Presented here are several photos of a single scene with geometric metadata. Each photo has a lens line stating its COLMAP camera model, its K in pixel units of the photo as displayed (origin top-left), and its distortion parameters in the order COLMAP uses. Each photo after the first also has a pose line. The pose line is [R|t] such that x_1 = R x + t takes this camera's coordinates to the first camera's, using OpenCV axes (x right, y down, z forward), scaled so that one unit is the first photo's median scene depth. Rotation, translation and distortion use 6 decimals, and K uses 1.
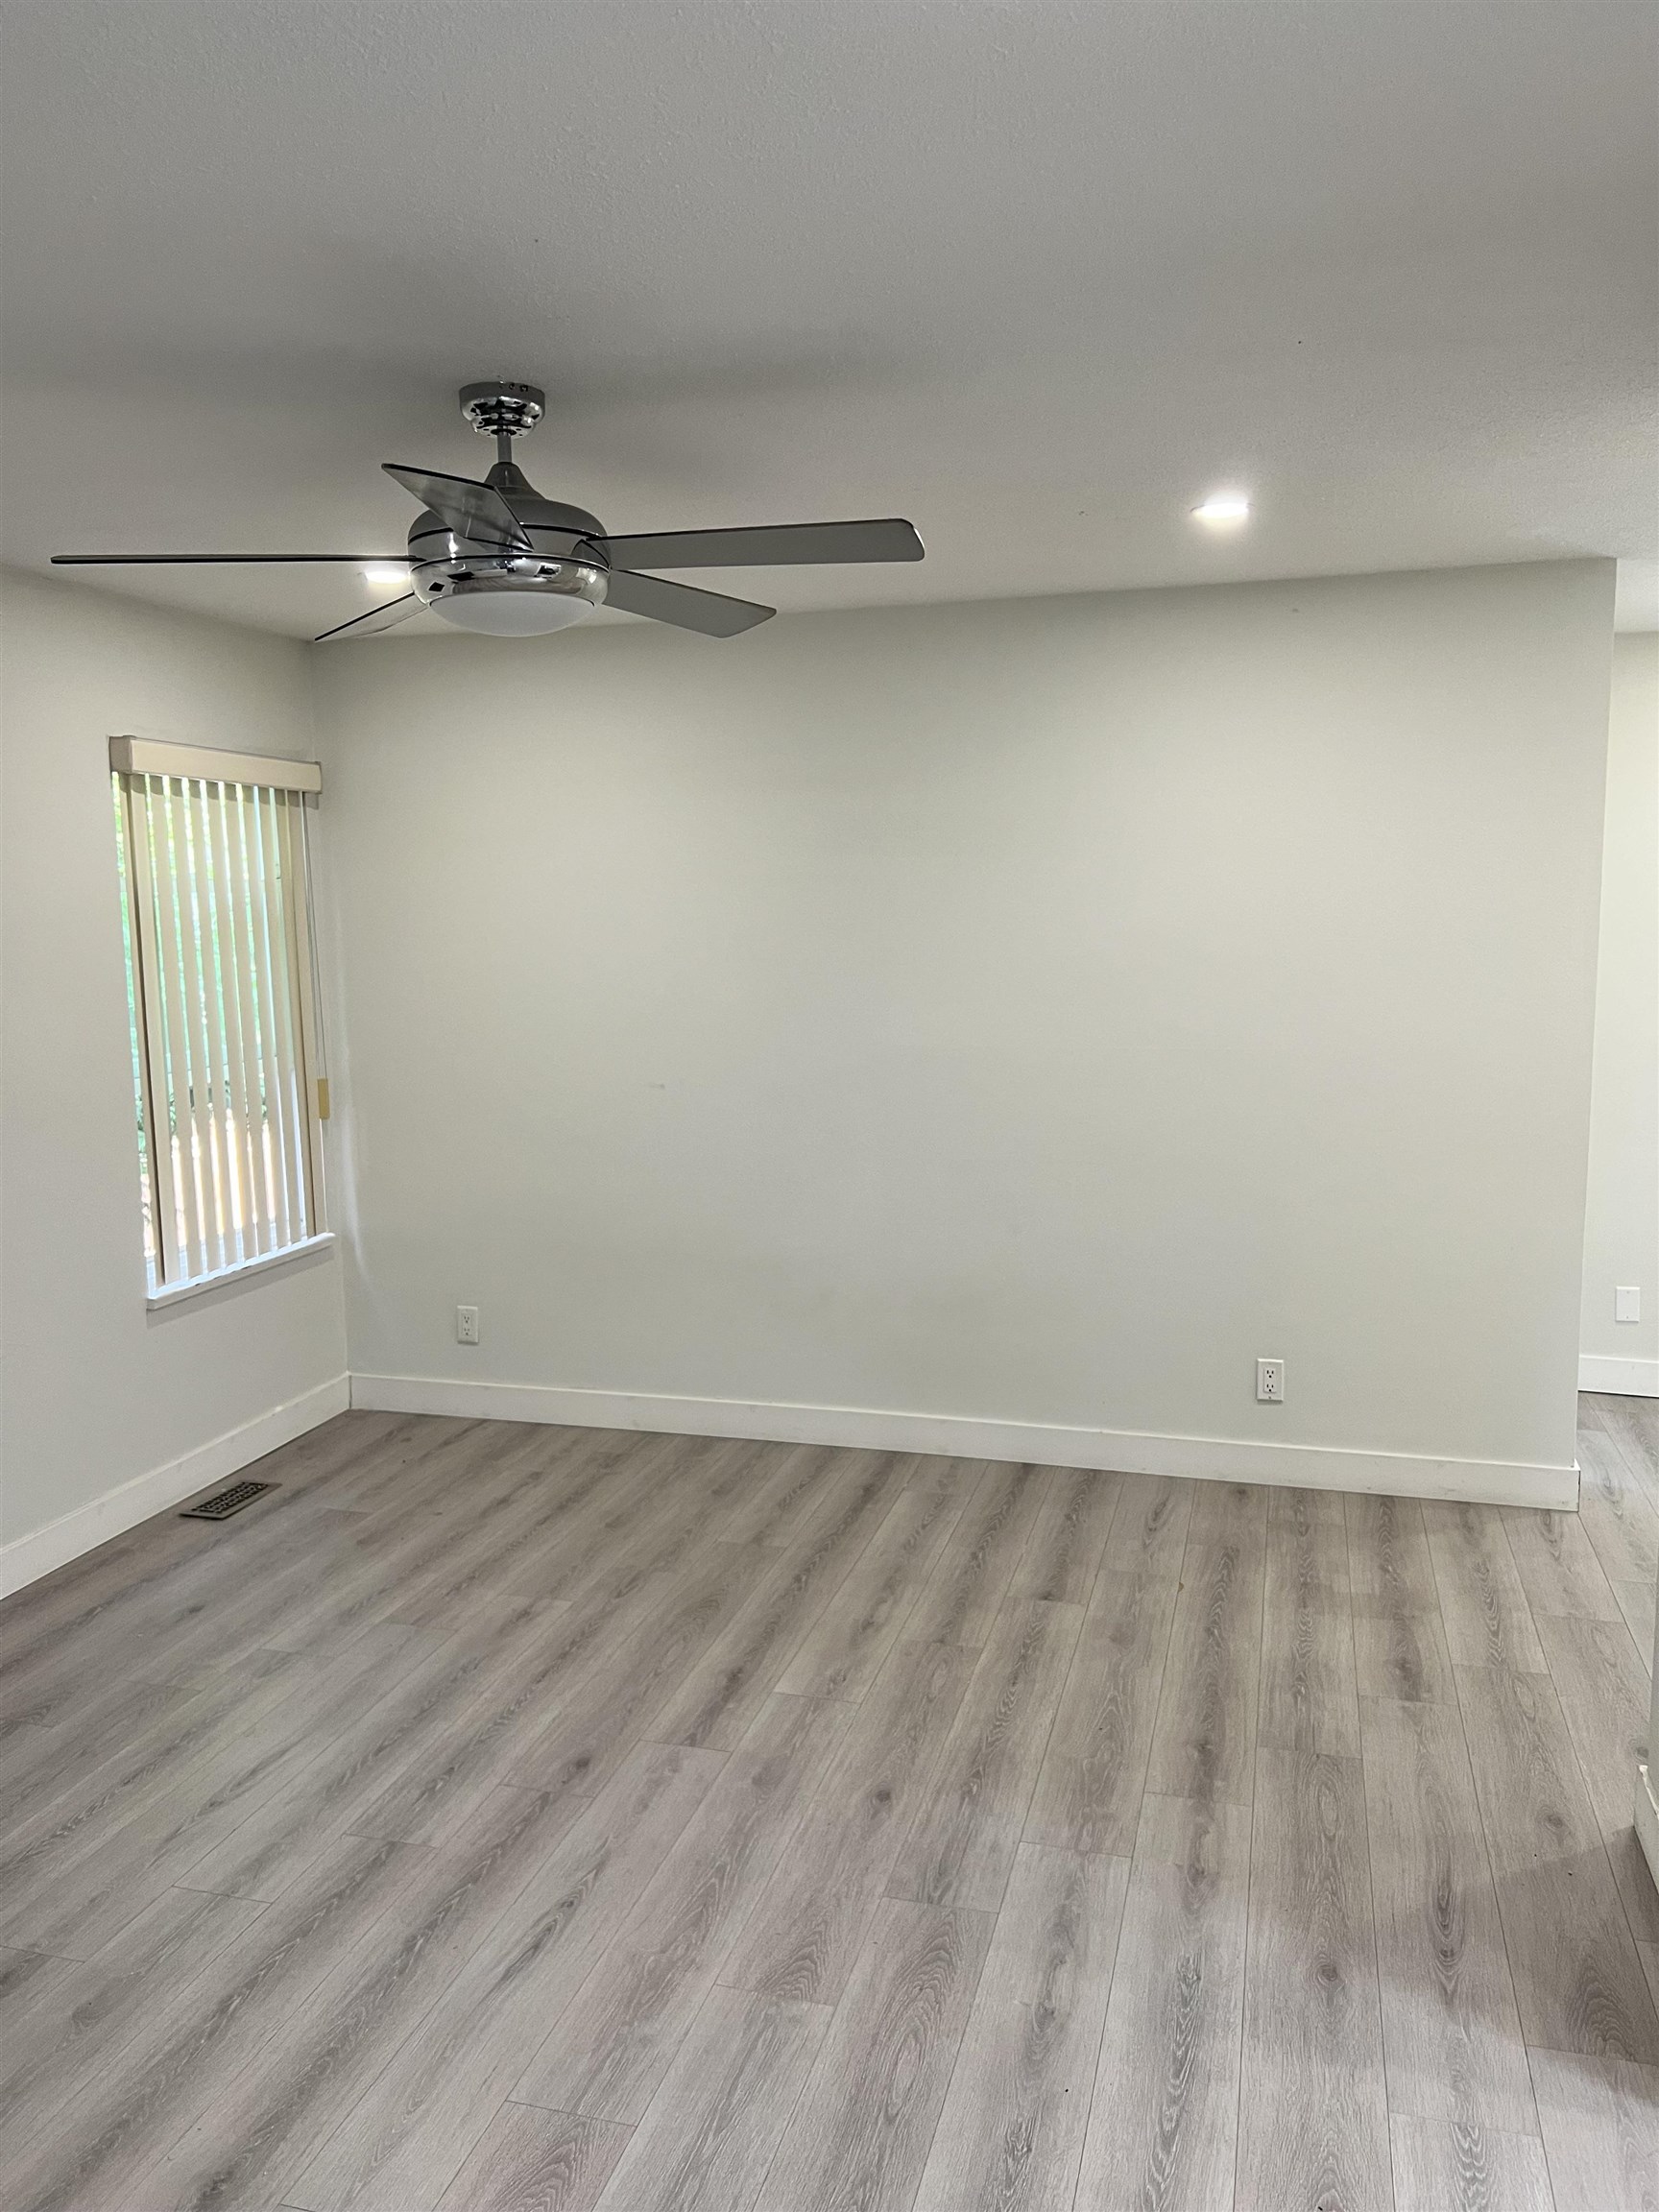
lens RADIAL K [[1668.6, 0, 822.6], [0, 1668.6, 1127.6], [0, 0, 1]] dist [0.055559, -0.068200]
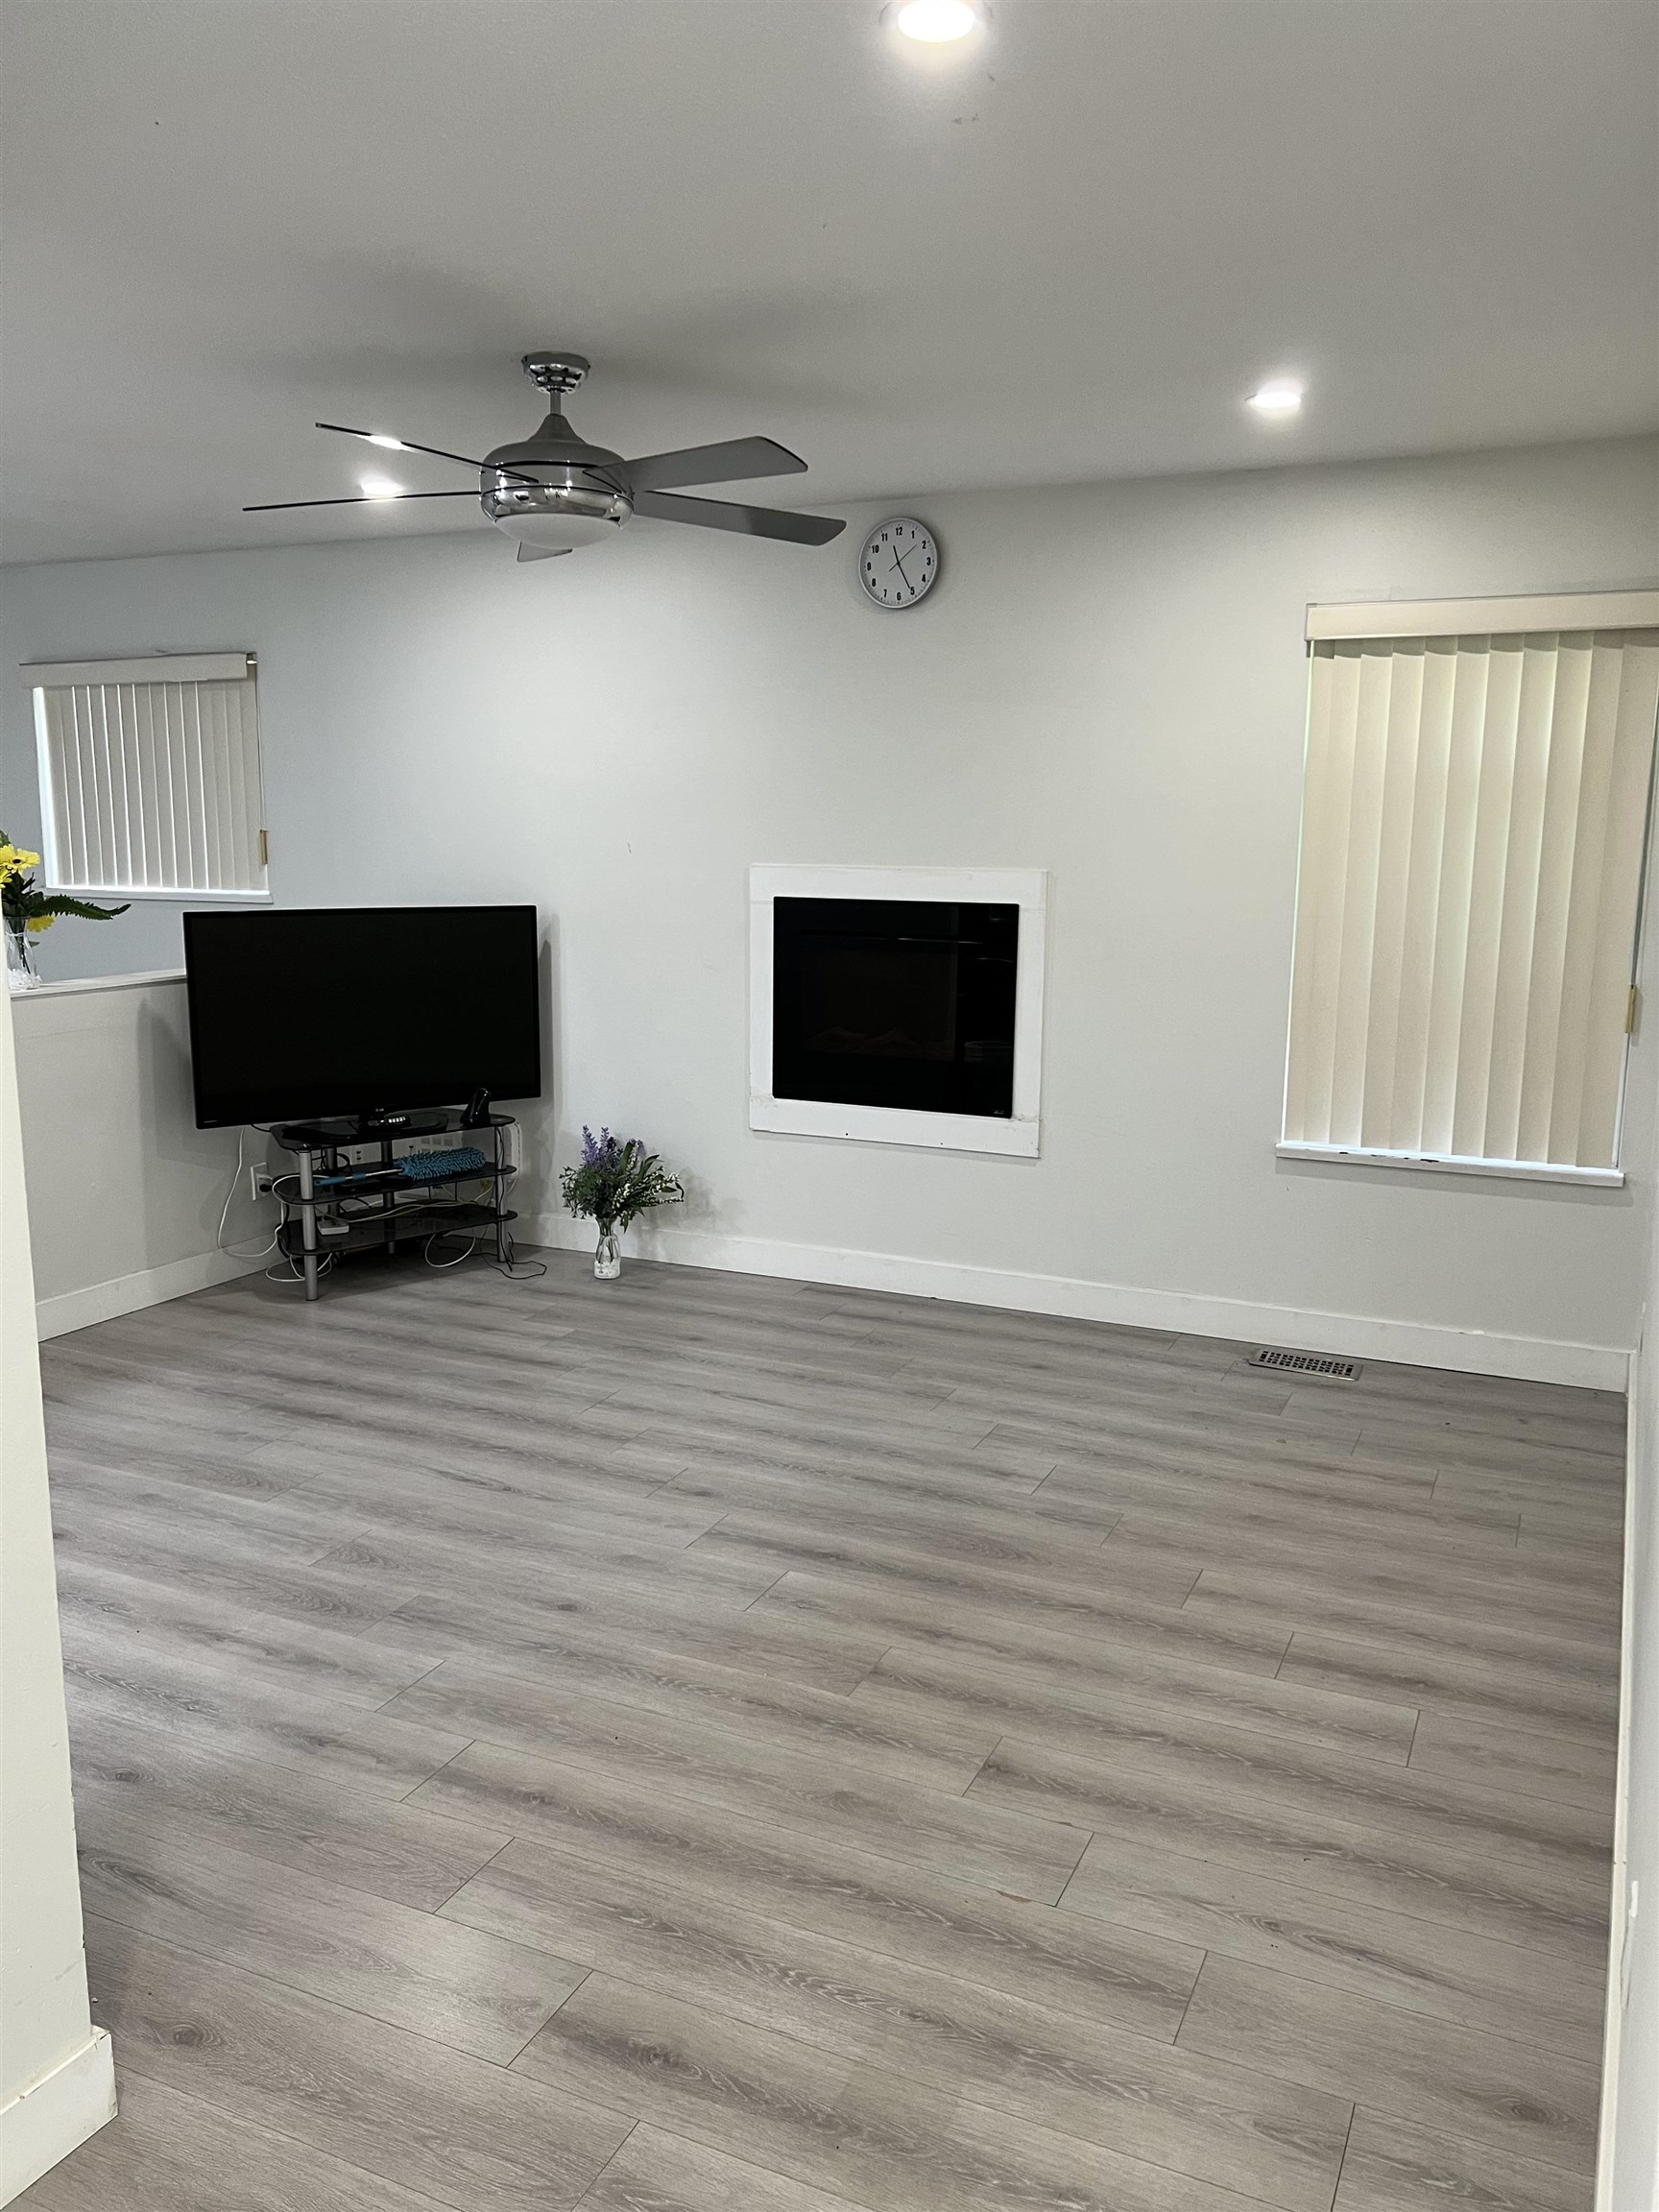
lens RADIAL K [[1668.6, 0, 849.5], [0, 1668.6, 1137.2], [0, 0, 1]] dist [0.055559, -0.068200]
pose [[-0.164808, 0.197897, -0.966269, 0.952847], [-0.135964, 0.965754, 0.220982, -0.144296], [0.976909, 0.167798, -0.132257, 1.240065]]
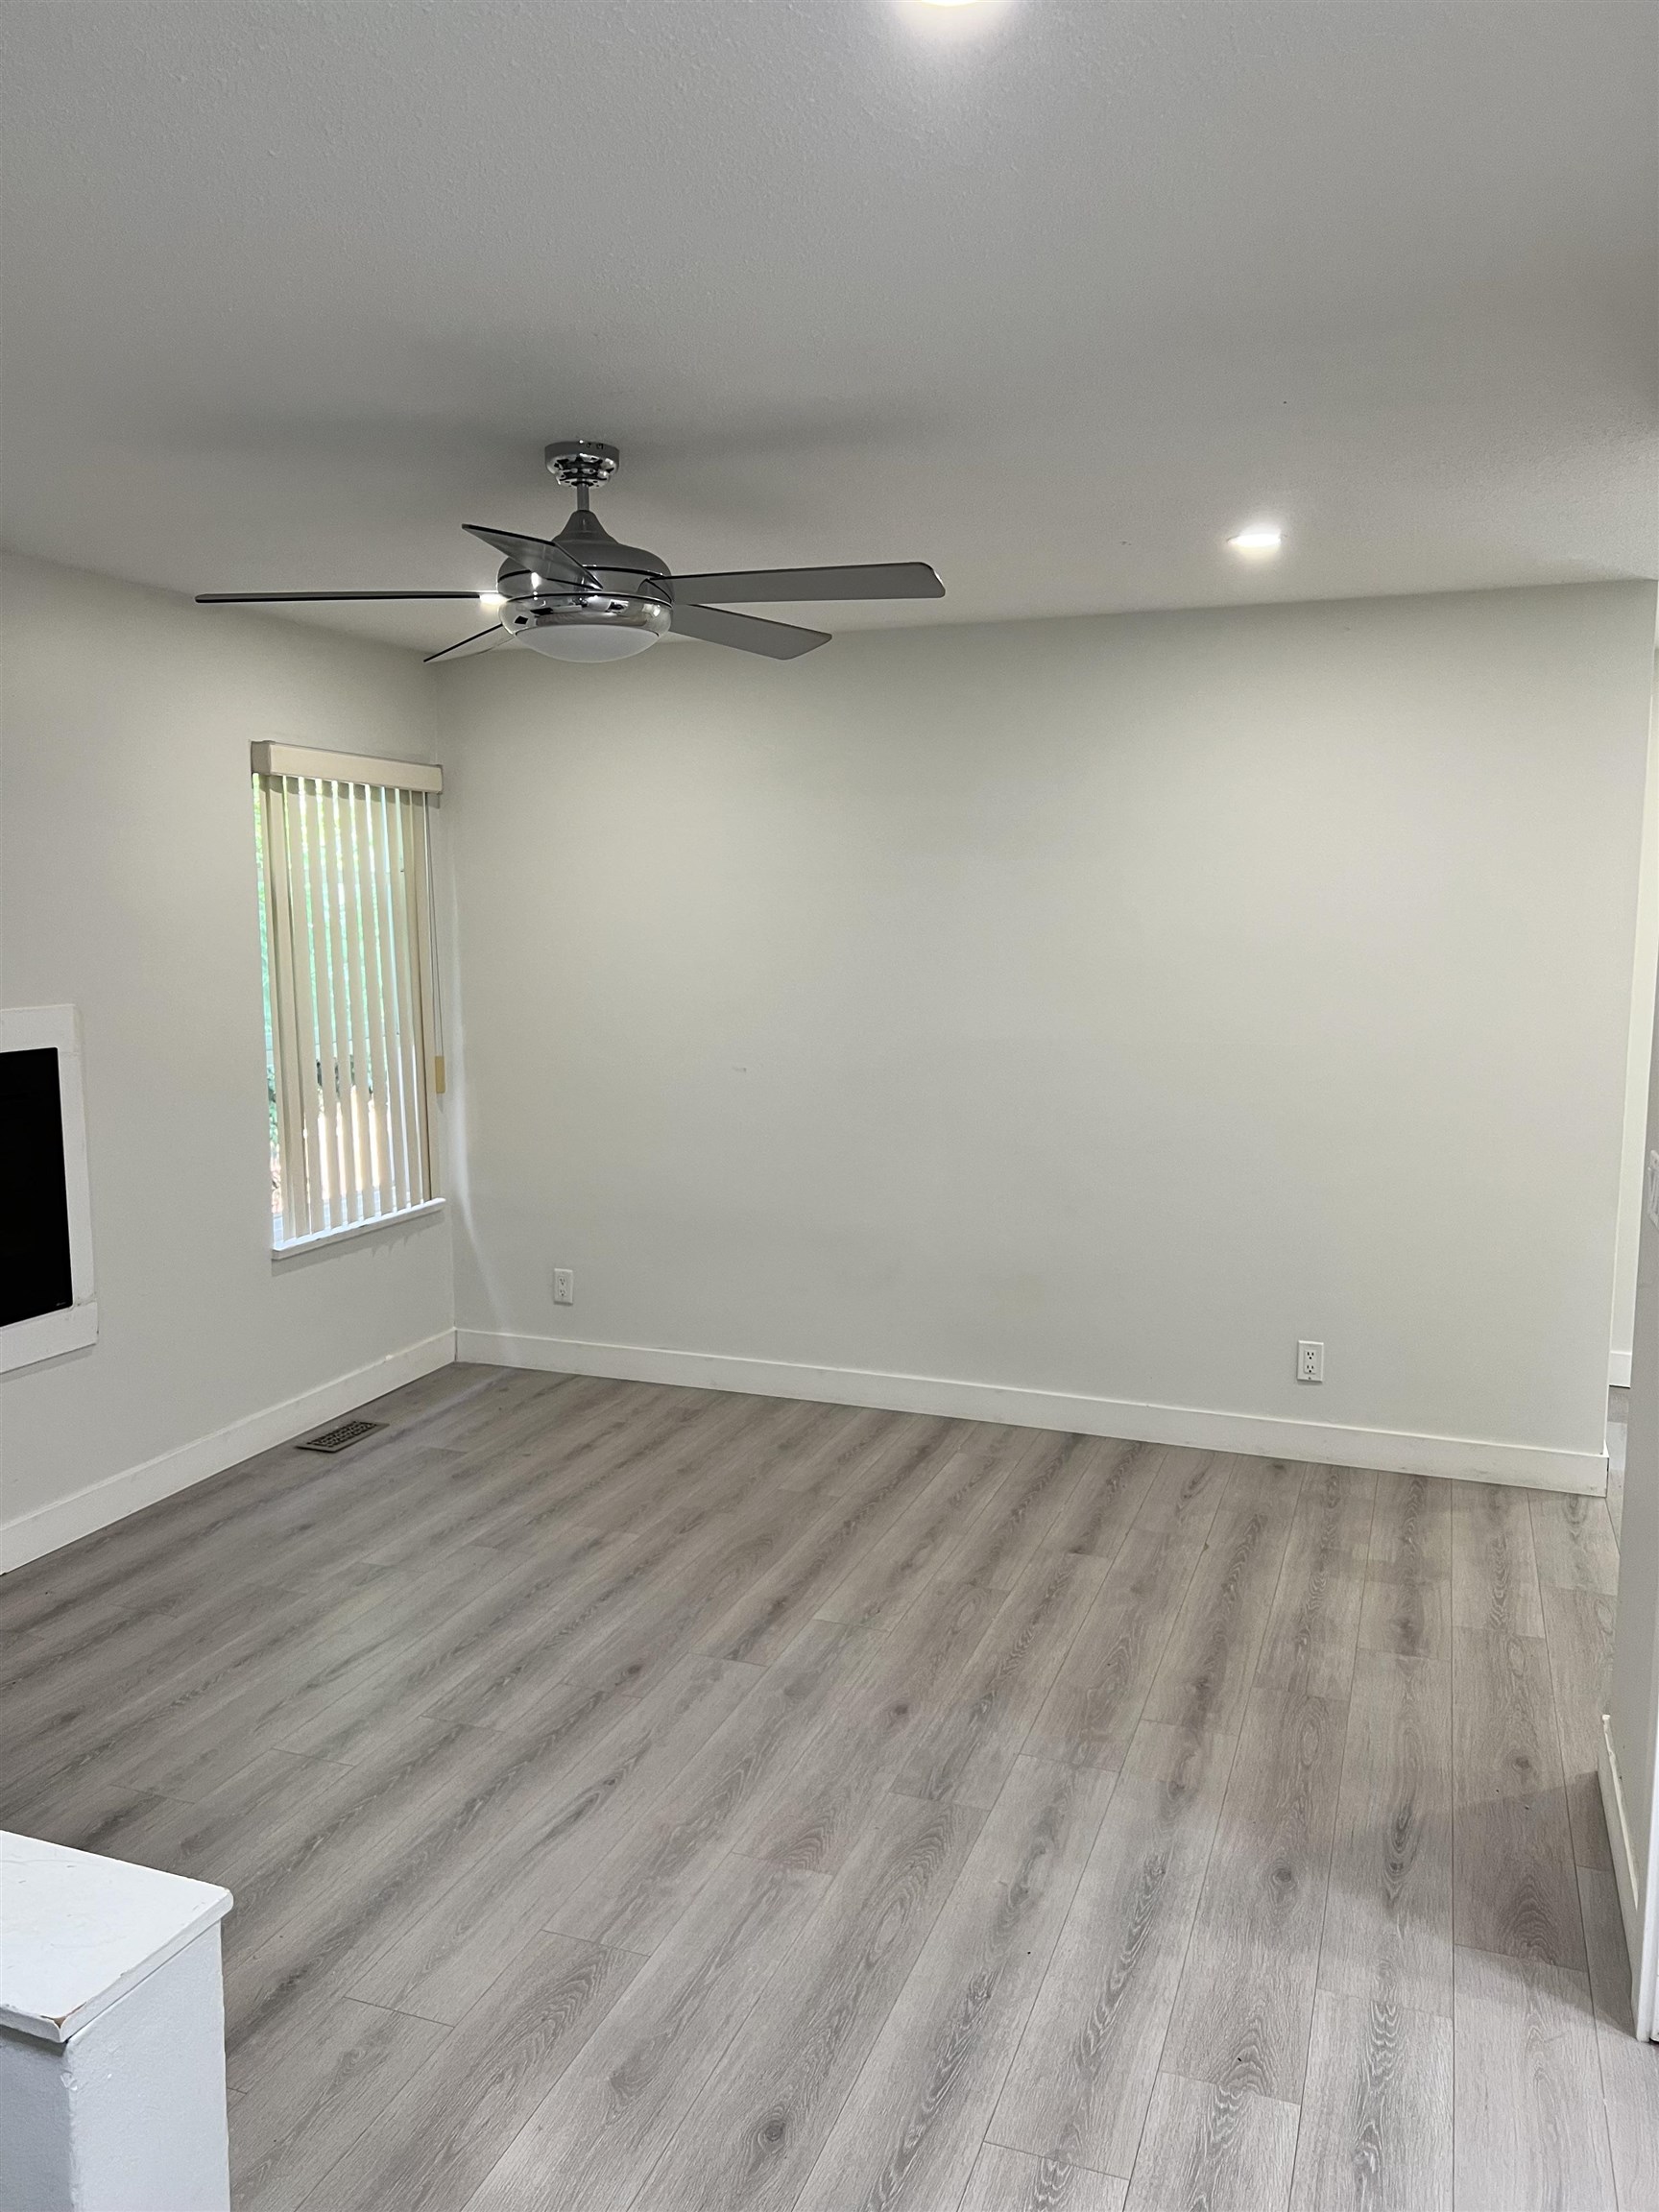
lens RADIAL K [[1668.6, 0, 821.5], [0, 1668.6, 1121.1], [0, 0, 1]] dist [0.055559, -0.068200]
pose [[0.996664, 0.024558, -0.077832, 0.059324], [-0.024691, 0.999695, -0.000746, 0.012901], [0.077790, 0.002665, 0.996966, -0.102526]]
